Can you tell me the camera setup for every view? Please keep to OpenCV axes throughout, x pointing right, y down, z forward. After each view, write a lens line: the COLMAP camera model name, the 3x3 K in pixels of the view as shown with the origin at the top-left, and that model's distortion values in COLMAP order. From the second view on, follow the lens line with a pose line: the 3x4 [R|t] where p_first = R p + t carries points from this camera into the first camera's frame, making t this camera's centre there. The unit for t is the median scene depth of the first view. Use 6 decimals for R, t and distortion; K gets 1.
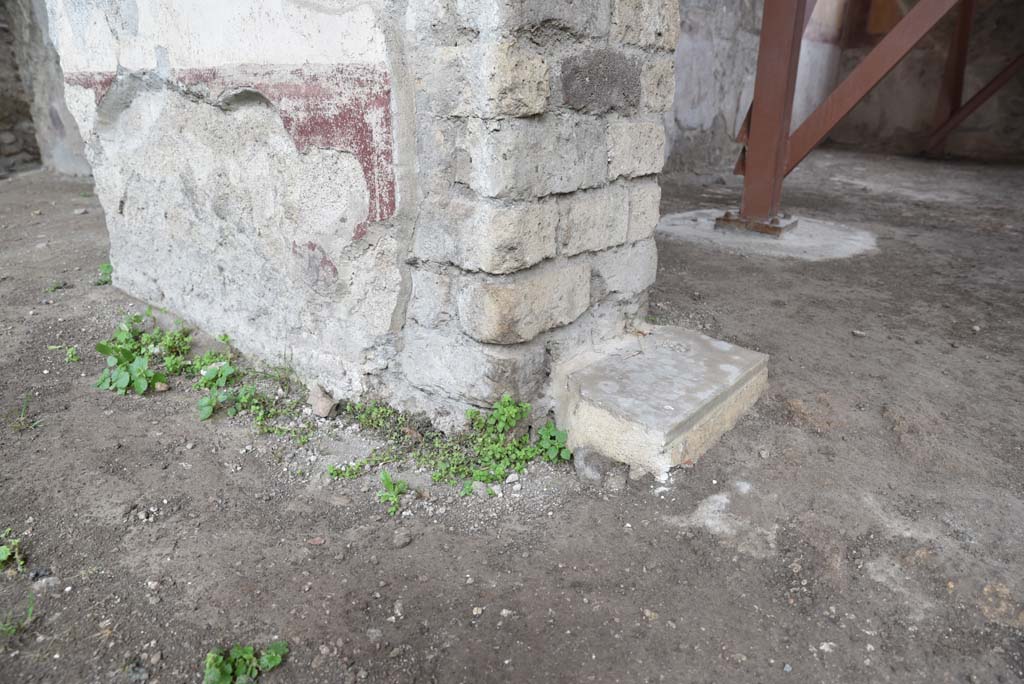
lens RADIAL K [[696.2, 0, 511.9], [0, 696.2, 343.9], [0, 0, 1]] dist [-0.130631, 0.088550]
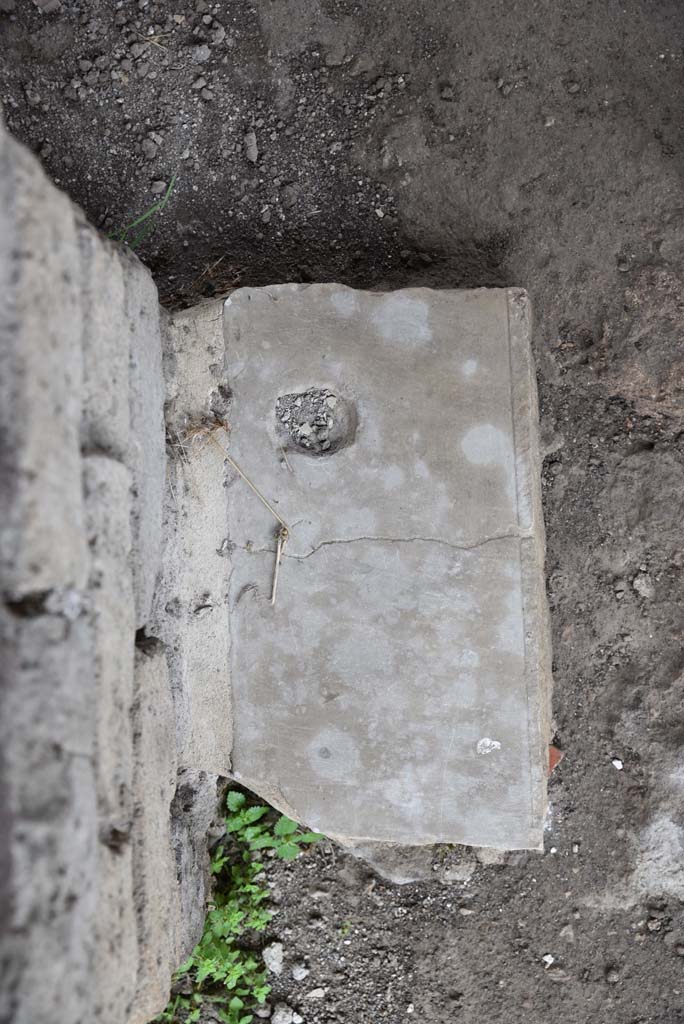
lens RADIAL K [[1394.9, 0, 351.2], [0, 1394.9, 513.8], [0, 0, 1]] dist [0.048092, 0.000000]
pose [[0.742063, -0.669966, -0.022069, 0.259080], [0.308402, 0.311989, 0.898638, -0.742972], [-0.595172, -0.673653, 0.438135, 0.688603]]
